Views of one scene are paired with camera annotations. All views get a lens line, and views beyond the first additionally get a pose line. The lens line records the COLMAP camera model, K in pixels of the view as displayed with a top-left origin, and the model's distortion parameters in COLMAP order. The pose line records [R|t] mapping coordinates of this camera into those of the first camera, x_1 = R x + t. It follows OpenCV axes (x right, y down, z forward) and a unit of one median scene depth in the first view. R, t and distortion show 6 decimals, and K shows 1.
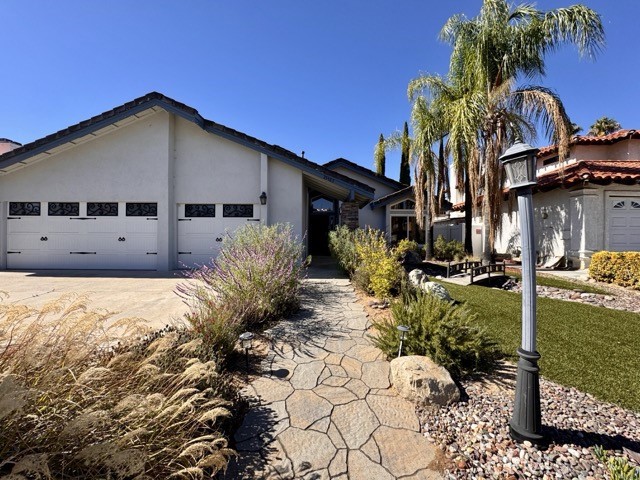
lens RADIAL K [[256.0, 0, 317.2], [0, 256.0, 236.6], [0, 0, 1]] dist [-0.004573, 0.000889]
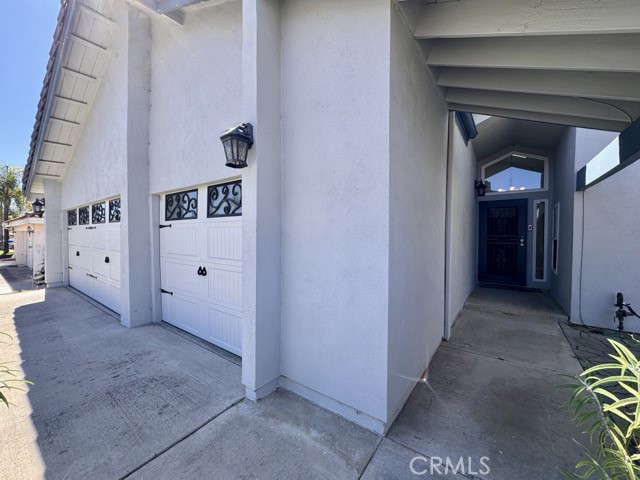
lens RADIAL K [[256.0, 0, 323.6], [0, 256.0, 239.2], [0, 0, 1]] dist [-0.004573, 0.000889]
pose [[0.812812, 0.014791, -0.582338, 0.022371], [0.002369, 0.999585, 0.028695, -0.055542], [0.582521, -0.024703, 0.812440, 0.803159]]
